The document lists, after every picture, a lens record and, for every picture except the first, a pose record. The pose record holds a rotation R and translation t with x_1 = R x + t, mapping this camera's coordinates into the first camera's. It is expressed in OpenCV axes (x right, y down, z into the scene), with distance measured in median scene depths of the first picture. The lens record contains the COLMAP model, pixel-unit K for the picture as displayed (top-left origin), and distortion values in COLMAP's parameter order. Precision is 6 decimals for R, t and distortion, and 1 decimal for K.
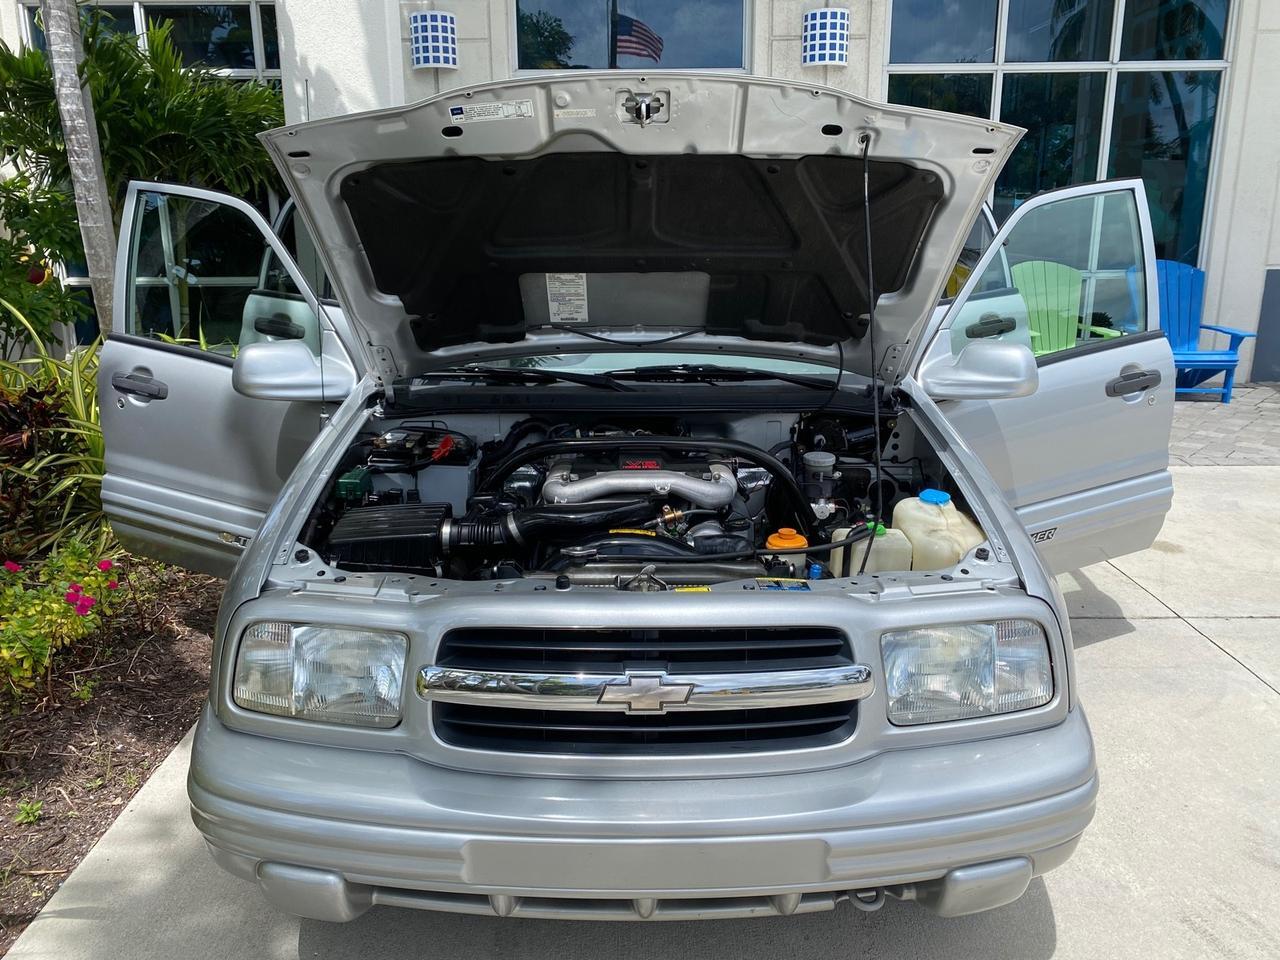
lens RADIAL K [[994.5, 0, 645.2], [0, 994.5, 477.3], [0, 0, 1]] dist [0.002807, -0.003523]
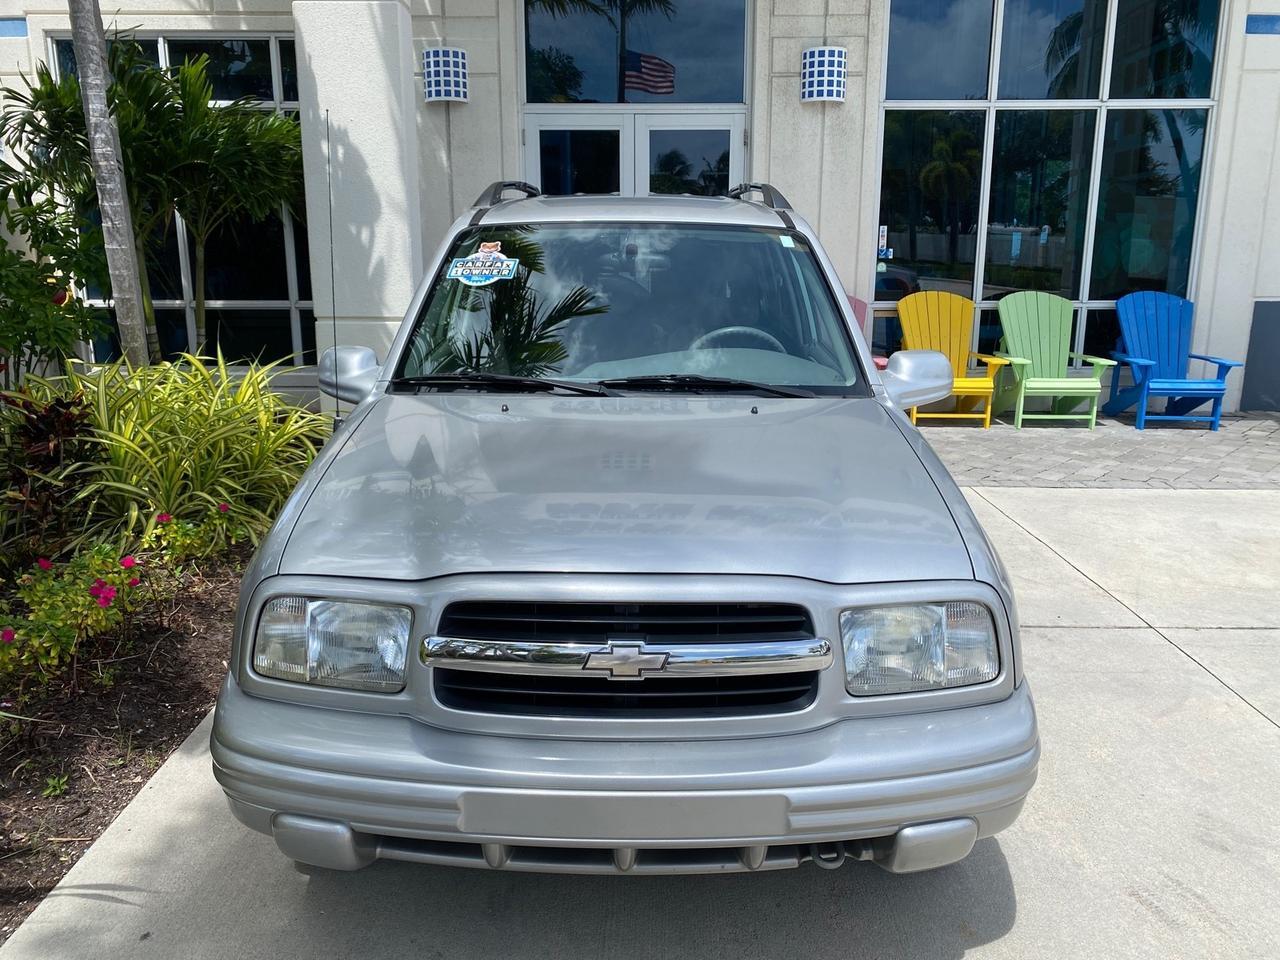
lens RADIAL K [[987.6, 0, 642.5], [0, 987.6, 477.3], [0, 0, 1]] dist [-0.002208, 0.004739]
pose [[0.999933, 0.009337, -0.006772, 0.009150], [-0.009519, 0.999579, -0.027409, 0.015813], [0.006513, 0.027472, 0.999601, -0.039058]]
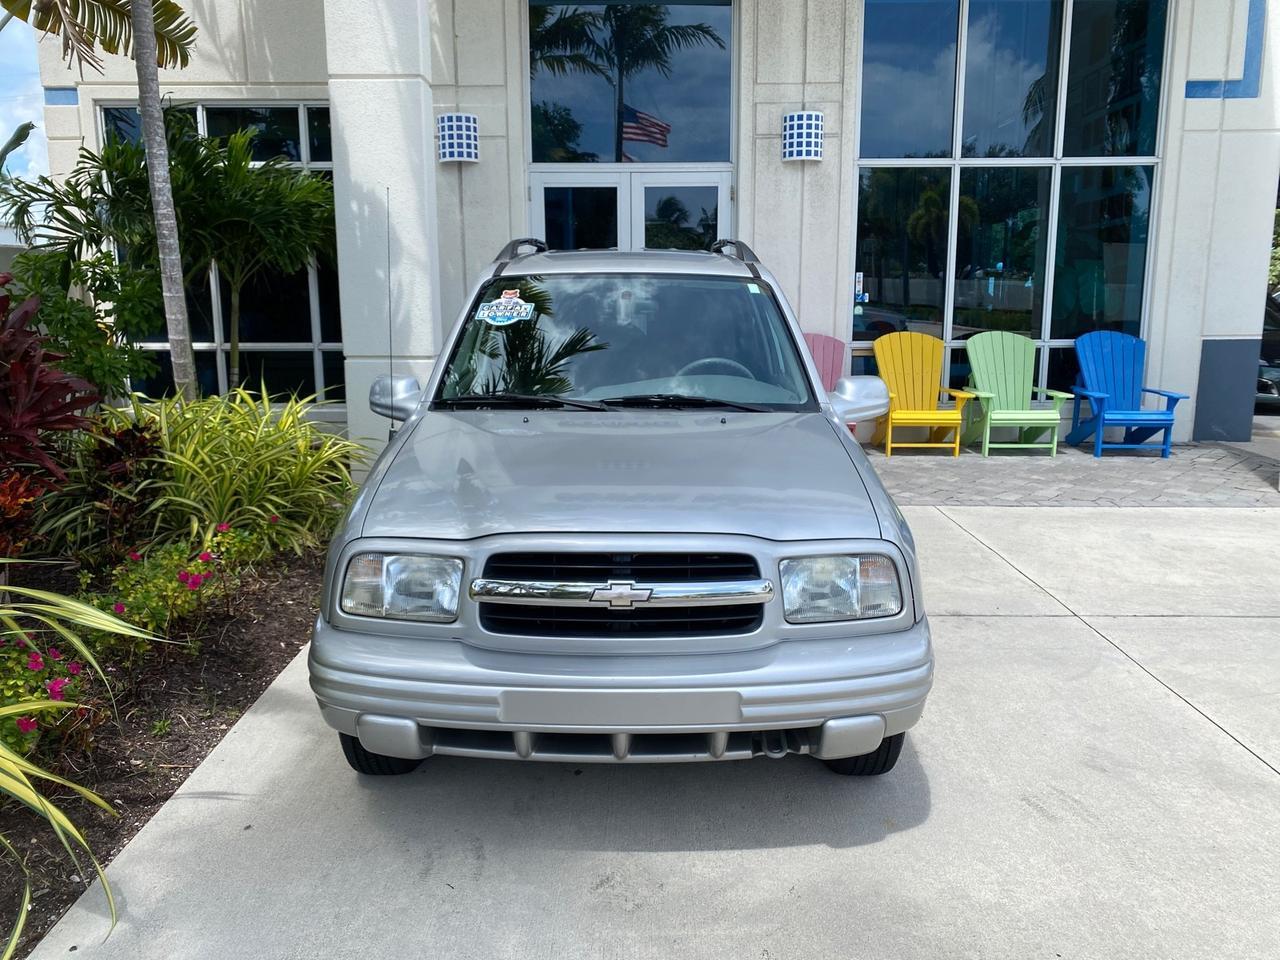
lens RADIAL K [[962.6, 0, 643.9], [0, 962.6, 472.6], [0, 0, 1]] dist [0.003797, 0.000340]
pose [[0.999982, 0.004459, -0.004033, 0.014747], [-0.004735, 0.997452, -0.071183, 0.049809], [0.003706, 0.071201, 0.997455, -0.172667]]
